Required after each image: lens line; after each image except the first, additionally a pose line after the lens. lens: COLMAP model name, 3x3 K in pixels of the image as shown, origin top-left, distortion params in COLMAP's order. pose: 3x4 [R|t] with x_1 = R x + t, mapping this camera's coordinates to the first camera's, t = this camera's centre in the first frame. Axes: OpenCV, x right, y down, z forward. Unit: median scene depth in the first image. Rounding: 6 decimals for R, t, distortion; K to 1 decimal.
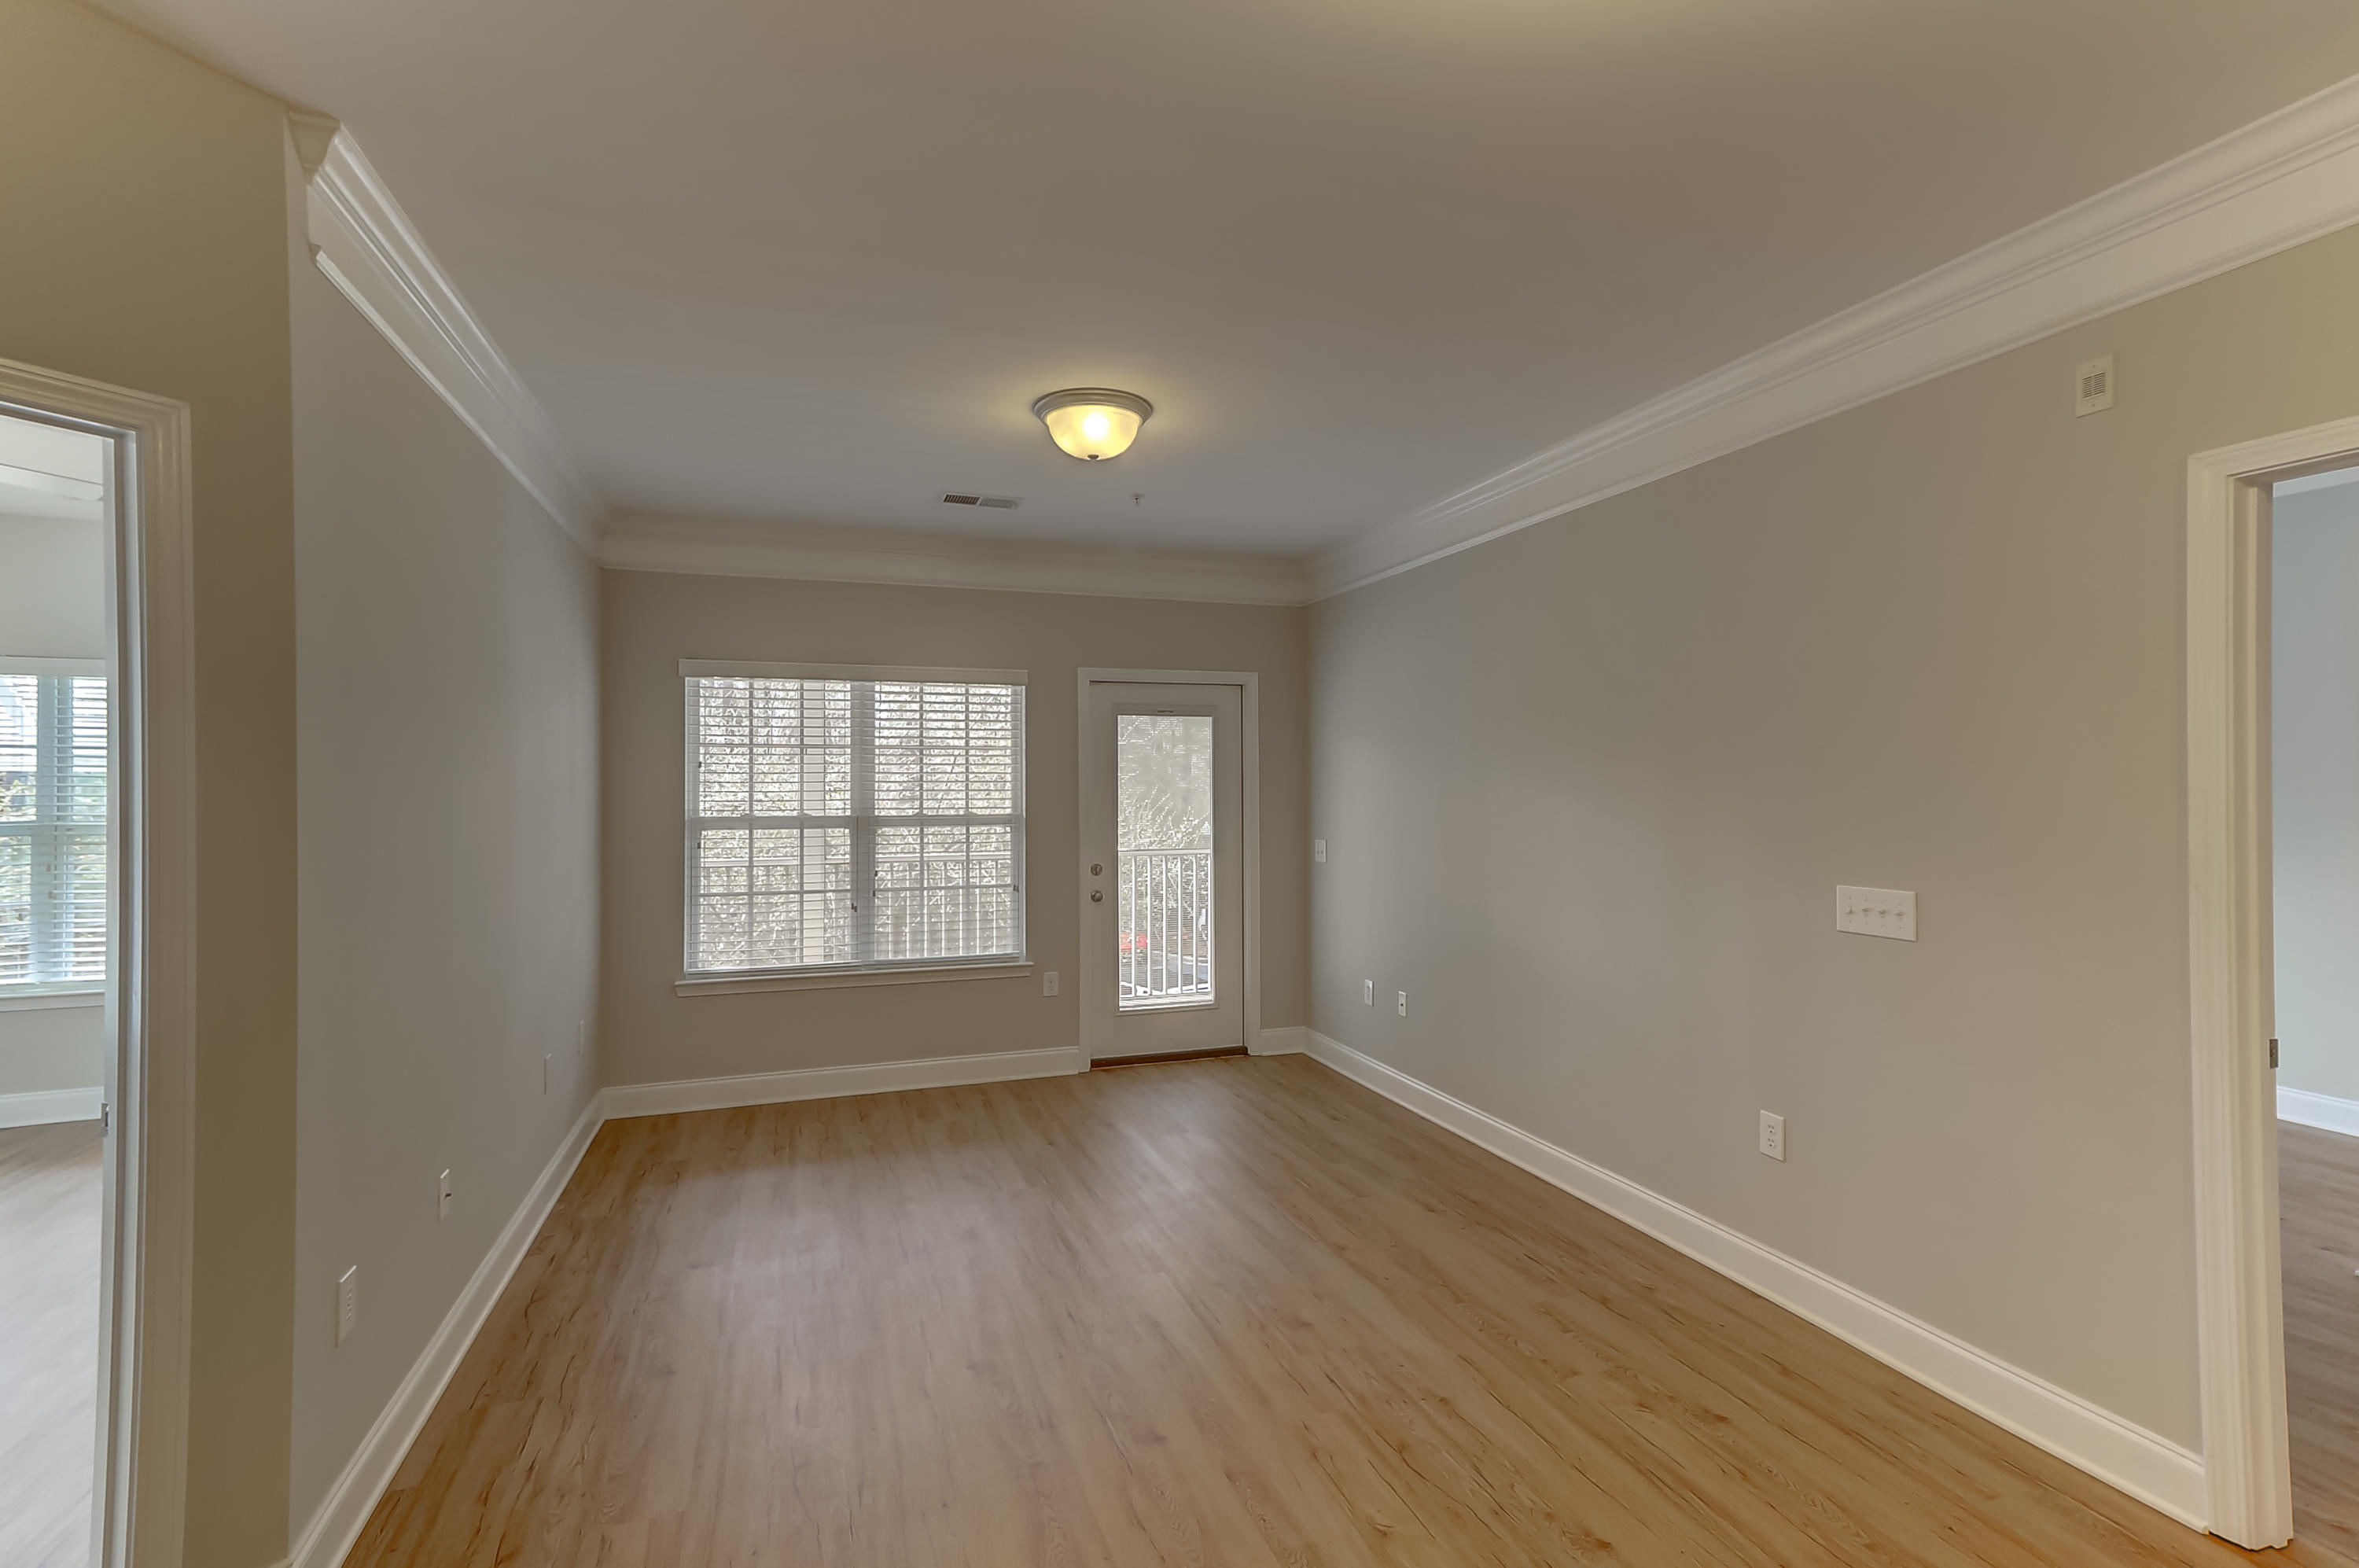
lens RADIAL K [[1087.3, 0, 1179.8], [0, 1087.3, 780.2], [0, 0, 1]] dist [0.030859, -0.001873]
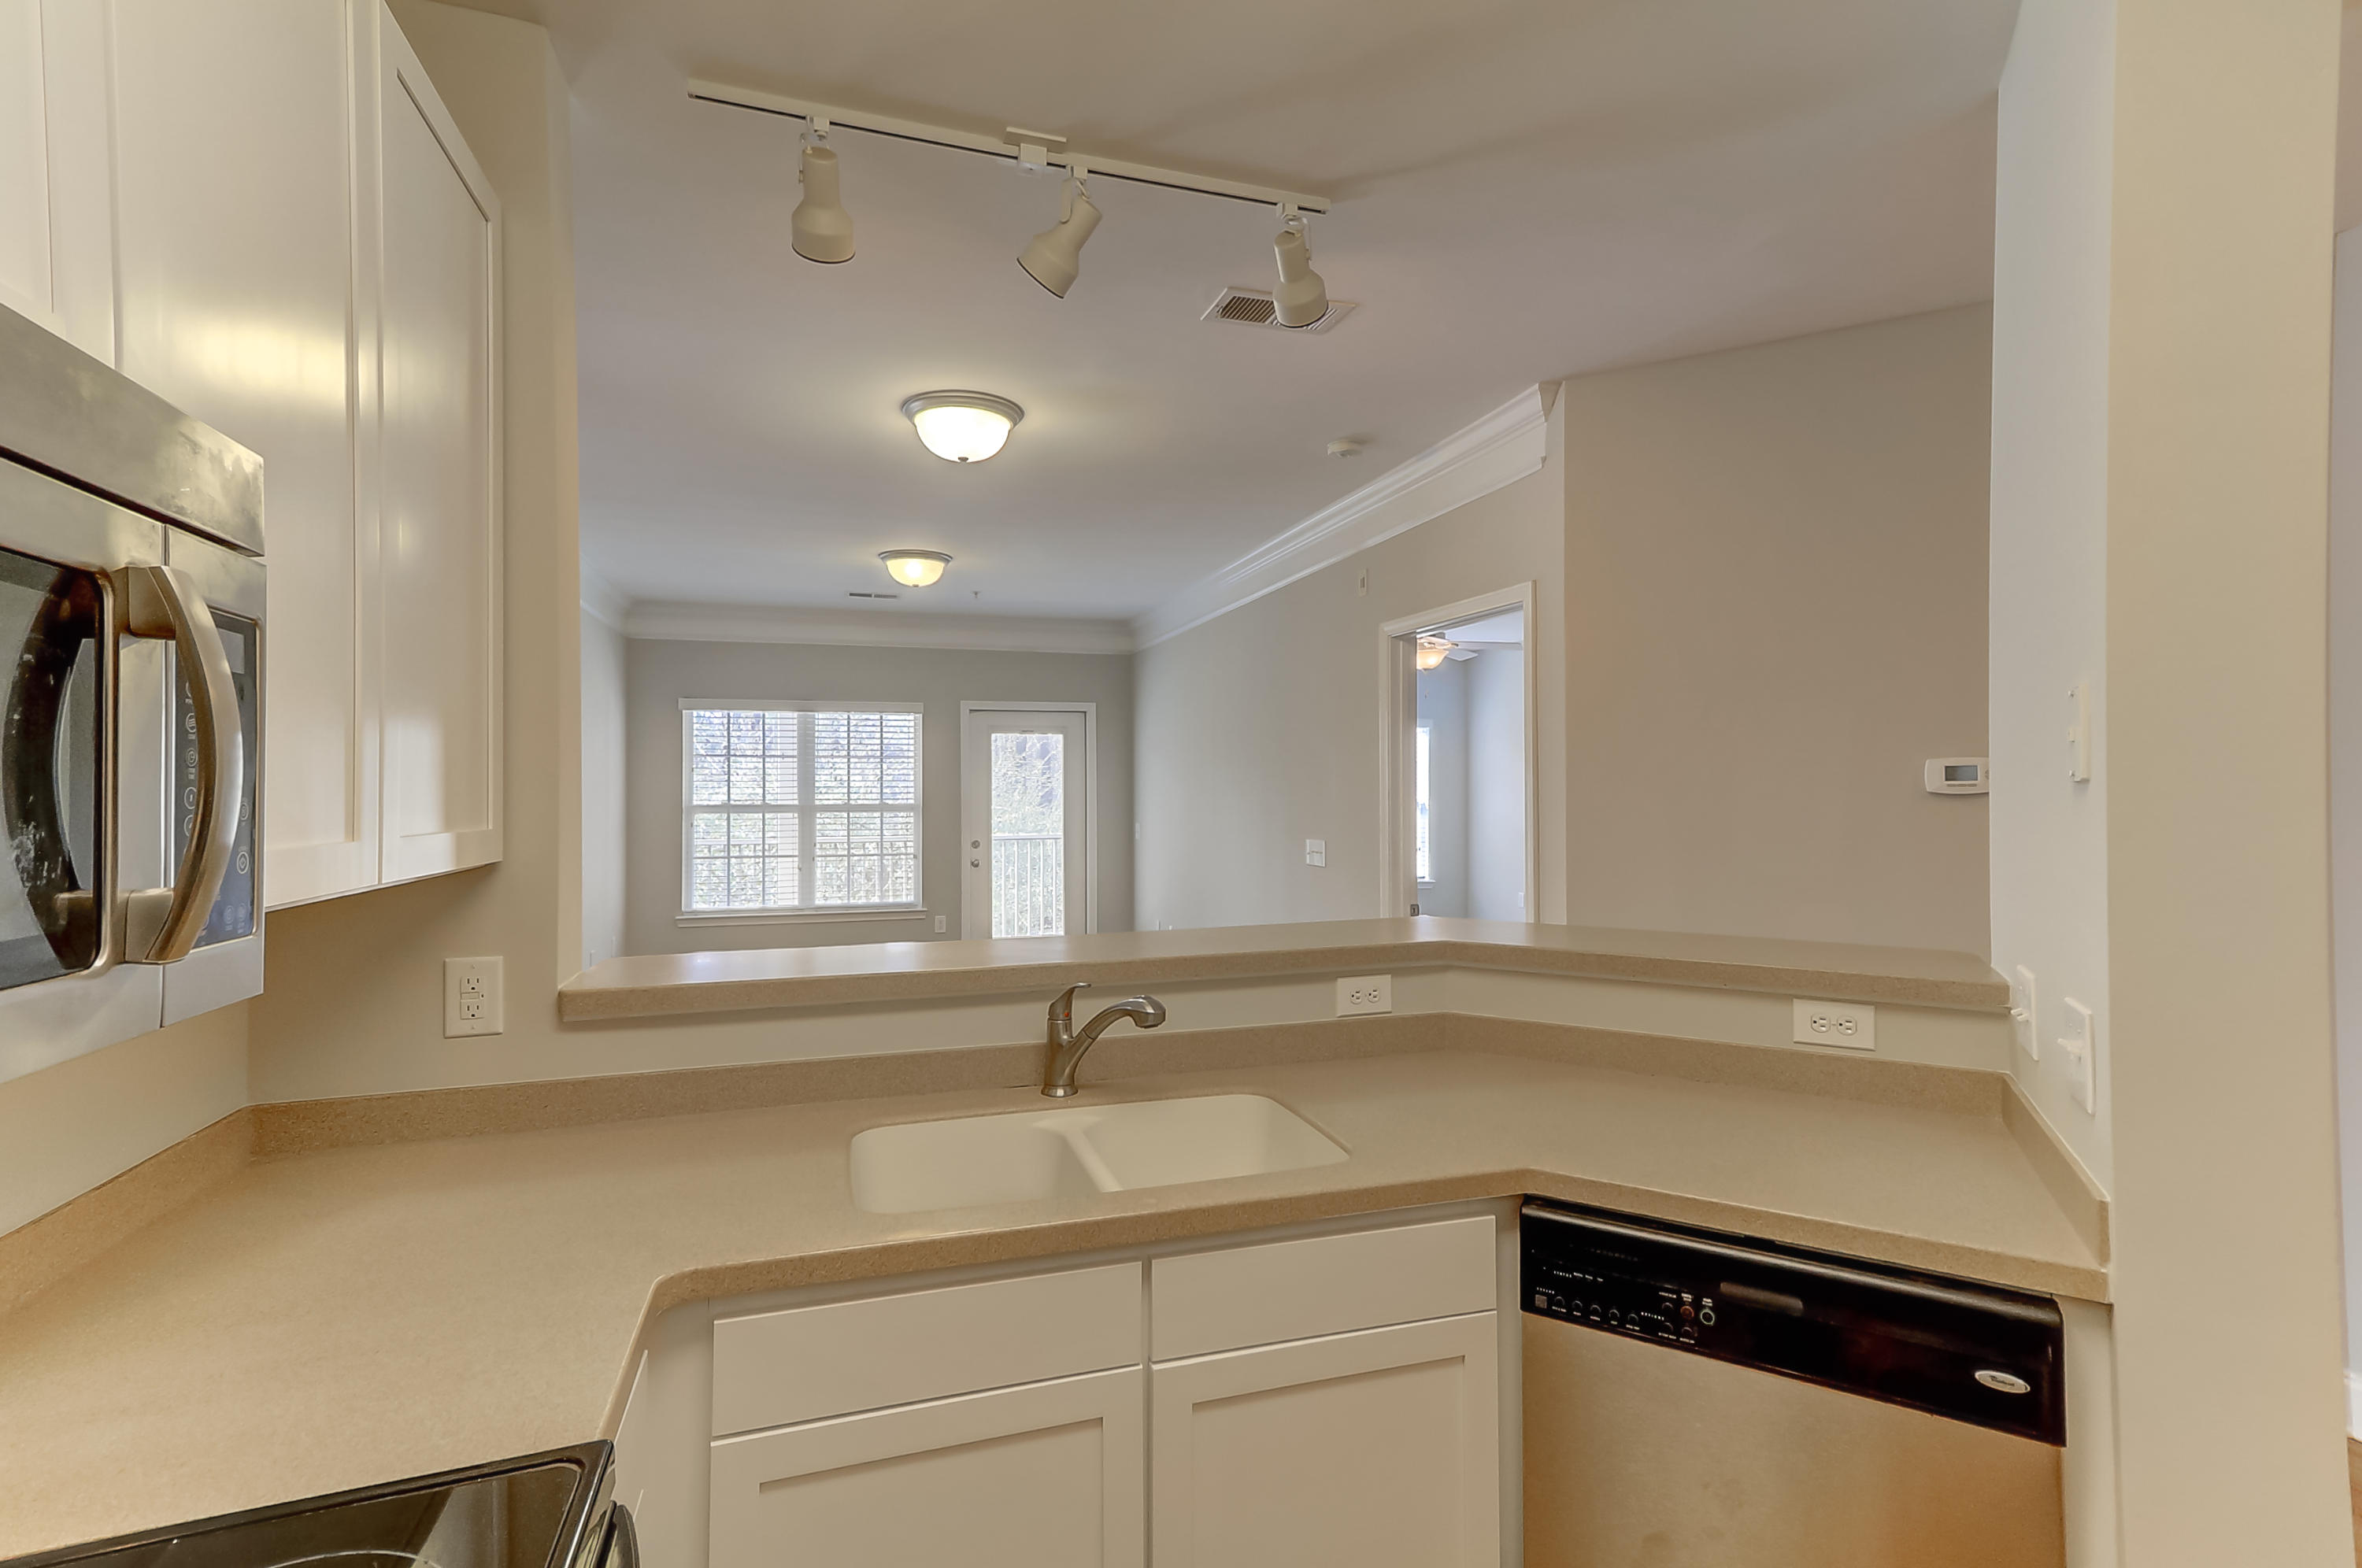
lens RADIAL K [[1088.6, 0, 1175.3], [0, 1088.6, 781.4], [0, 0, 1]] dist [0.030859, -0.001873]
pose [[0.999568, 0.003809, -0.029150, 0.235149], [-0.003867, 0.999991, -0.001920, 0.003511], [0.029142, 0.002031, 0.999573, -0.422129]]
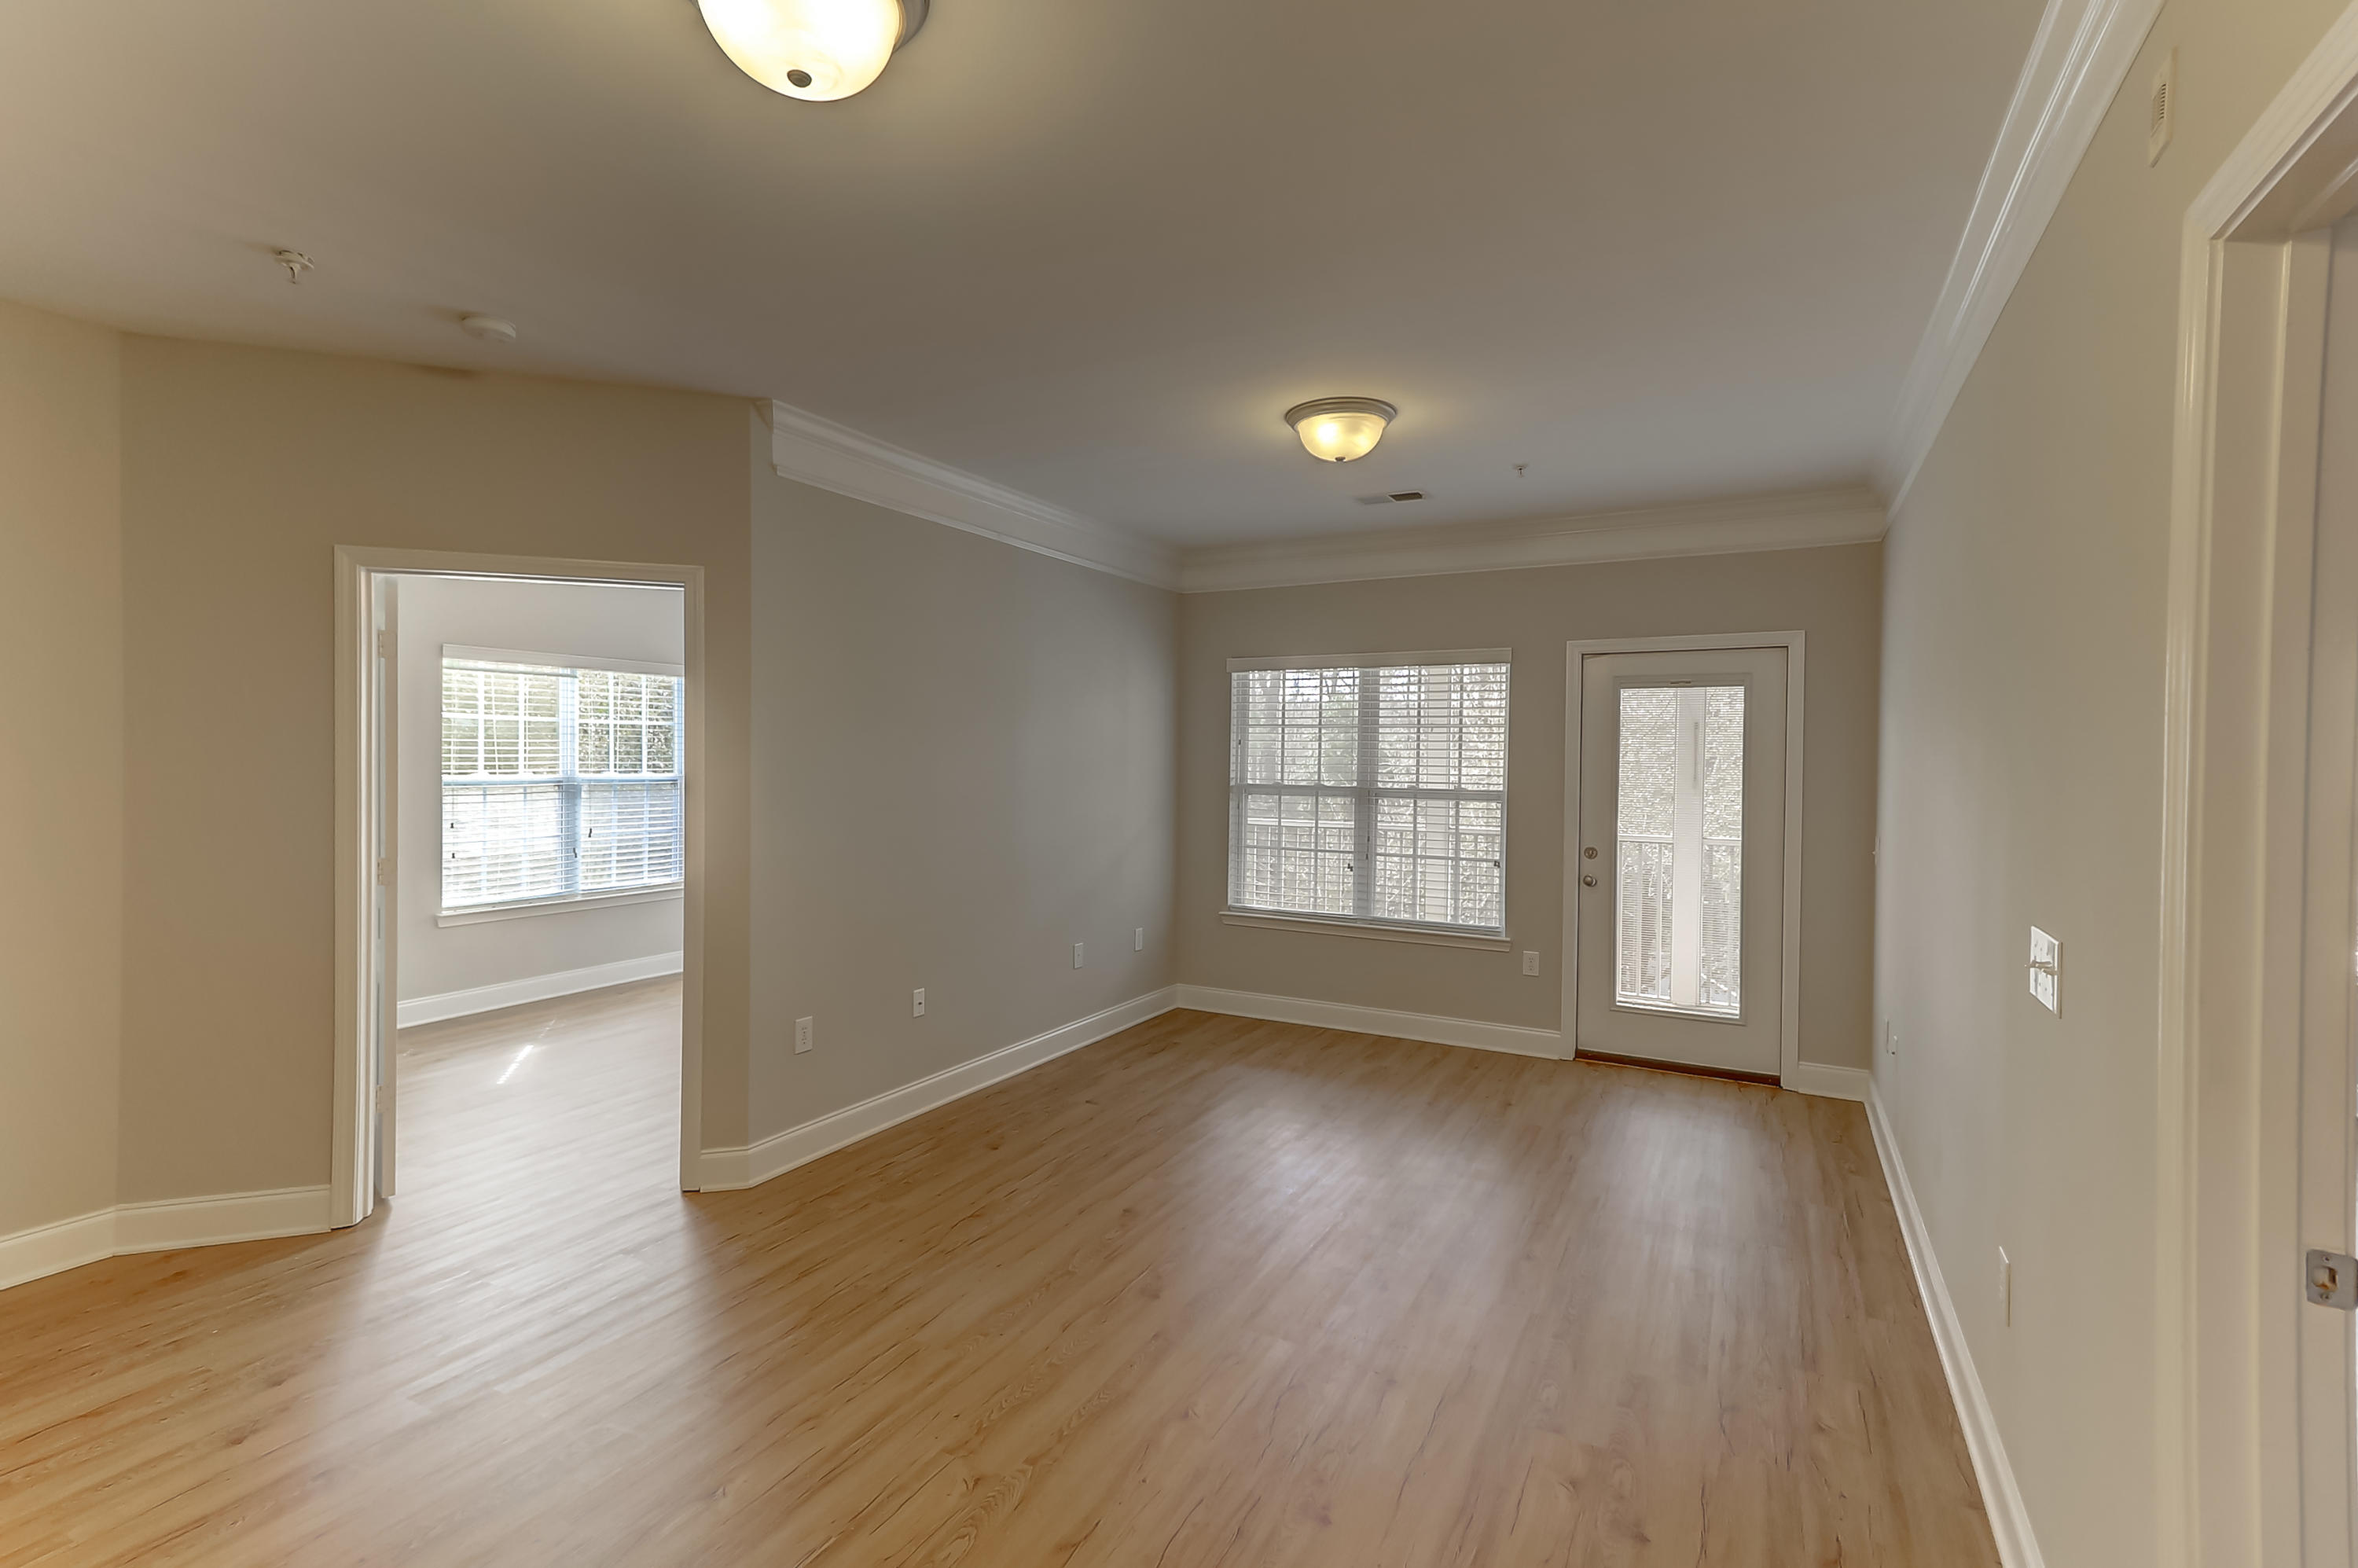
lens RADIAL K [[1086.8, 0, 1166.8], [0, 1086.8, 776.0], [0, 0, 1]] dist [0.030859, -0.001873]
pose [[0.674777, 0.023472, -0.737649, 0.399105], [-0.009363, 0.999686, 0.023245, -0.003261], [0.737963, -0.008778, 0.674784, 0.089026]]
